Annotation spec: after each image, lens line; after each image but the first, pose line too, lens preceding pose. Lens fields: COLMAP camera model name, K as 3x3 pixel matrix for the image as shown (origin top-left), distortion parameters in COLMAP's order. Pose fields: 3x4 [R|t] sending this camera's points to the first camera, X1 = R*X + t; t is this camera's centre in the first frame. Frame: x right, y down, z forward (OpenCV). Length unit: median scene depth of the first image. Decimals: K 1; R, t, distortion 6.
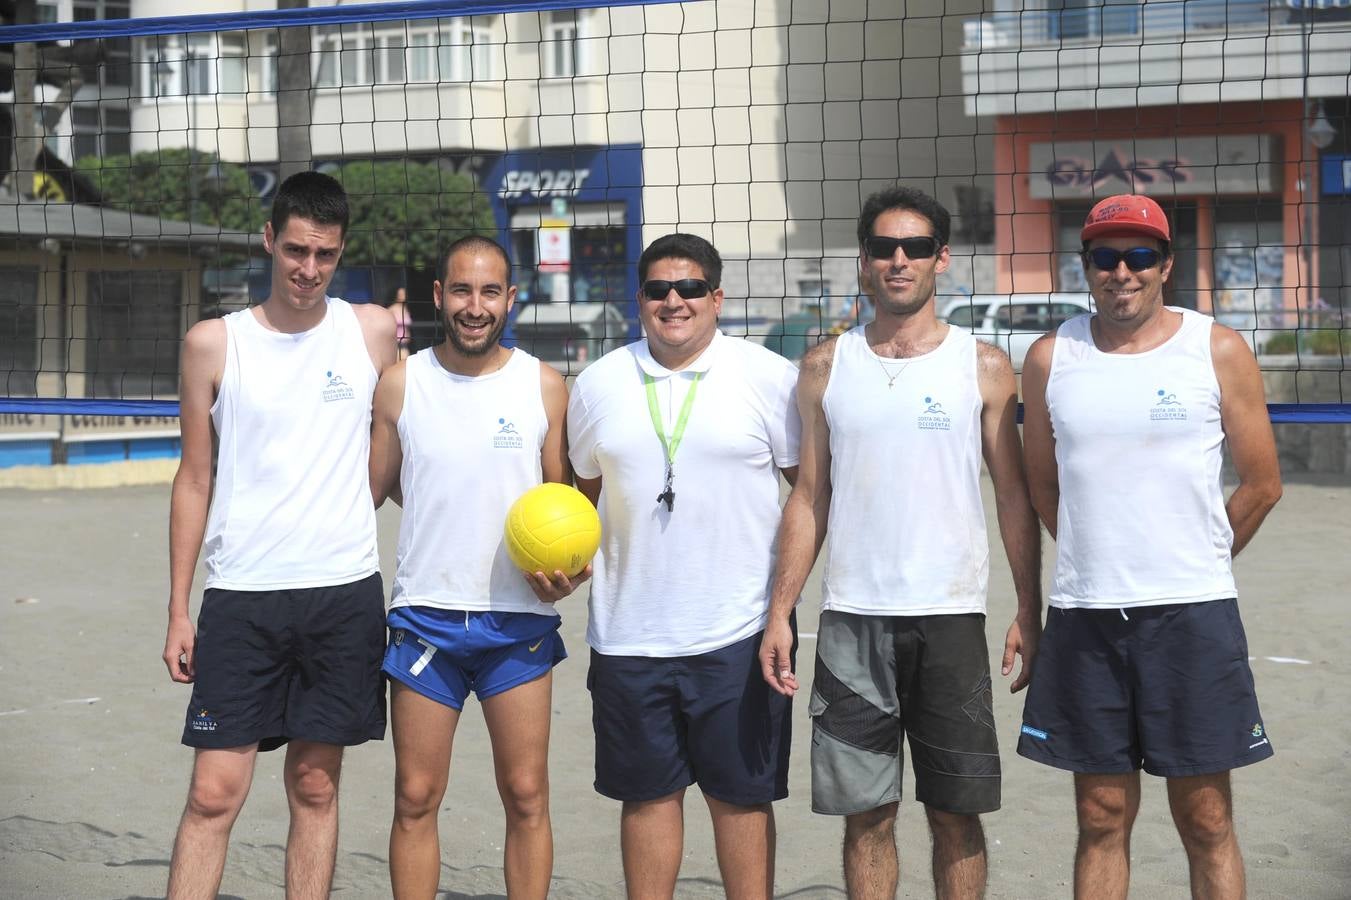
lens RADIAL K [[3613.8, 0, 675.1], [0, 3613.8, 447.8], [0, 0, 1]] dist [-0.024469, -1.950209]
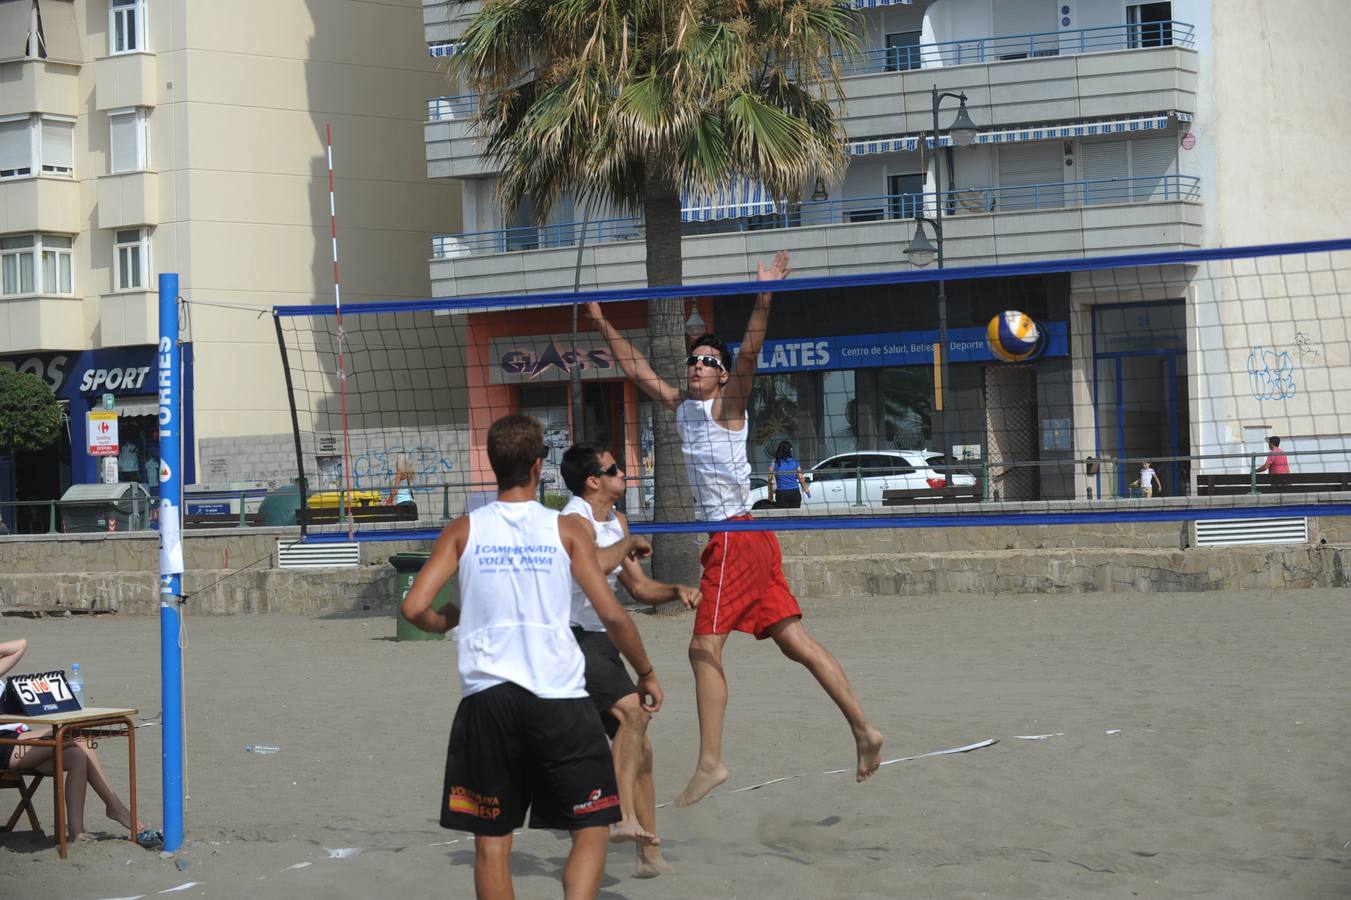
lens RADIAL K [[3613.8, 0, 675.1], [0, 3613.8, 447.8], [0, 0, 1]] dist [-0.024469, -1.950209]
pose [[0.999624, -0.024462, 0.012388, 0.138407], [0.024965, 0.998795, -0.042256, 0.003554], [-0.011339, 0.042549, 0.999030, -0.182043]]
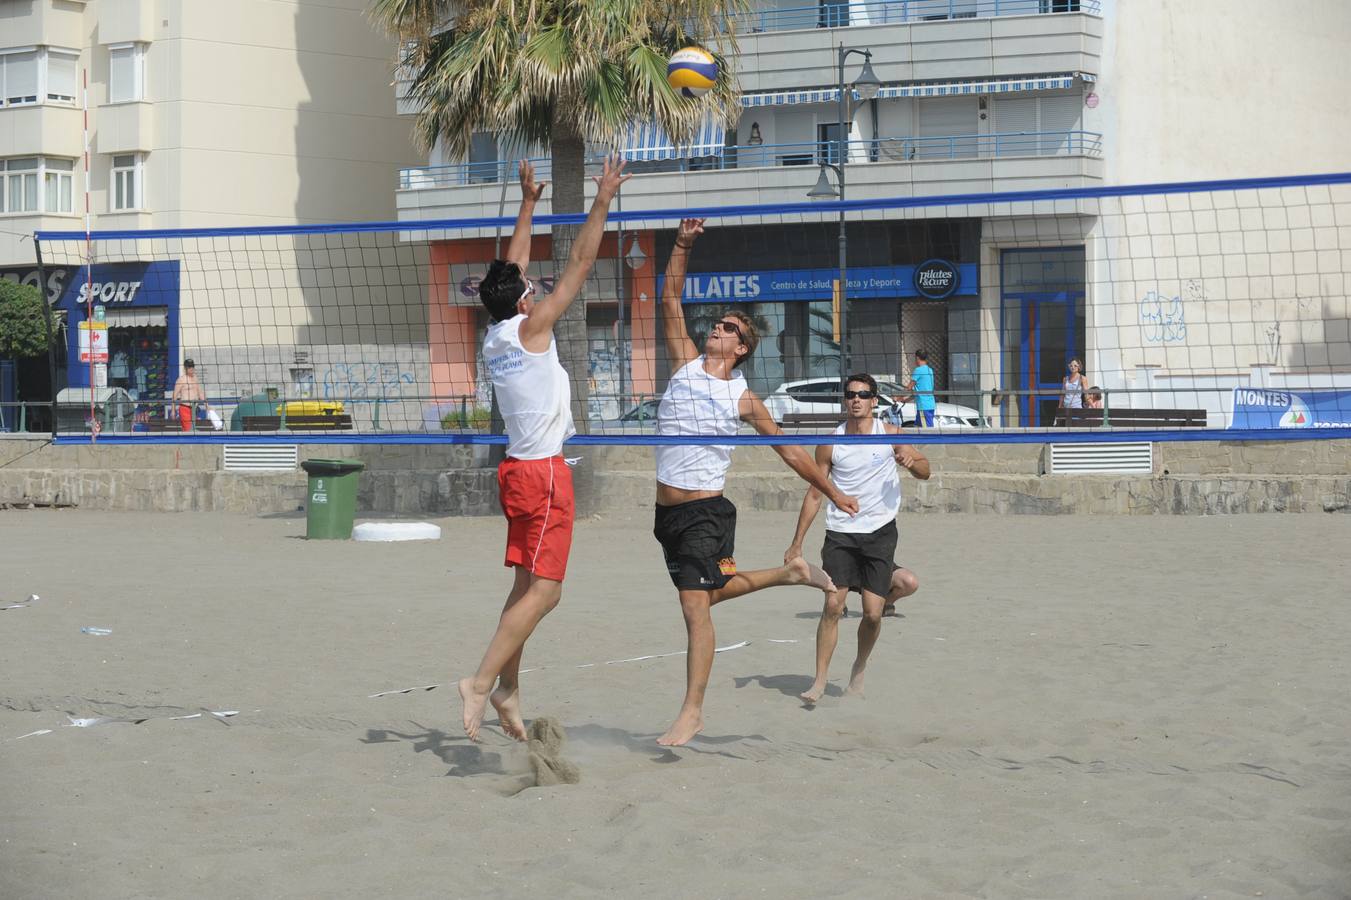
lens RADIAL K [[3359.1, 0, 676.7], [0, 3359.1, 452.1], [0, 0, 1]] dist [-0.183219, -0.403049]
pose [[0.999912, 0.003288, 0.012848, 0.158031], [-0.003058, 0.999836, -0.017865, 0.003963], [-0.012904, 0.017825, 0.999758, -0.188865]]
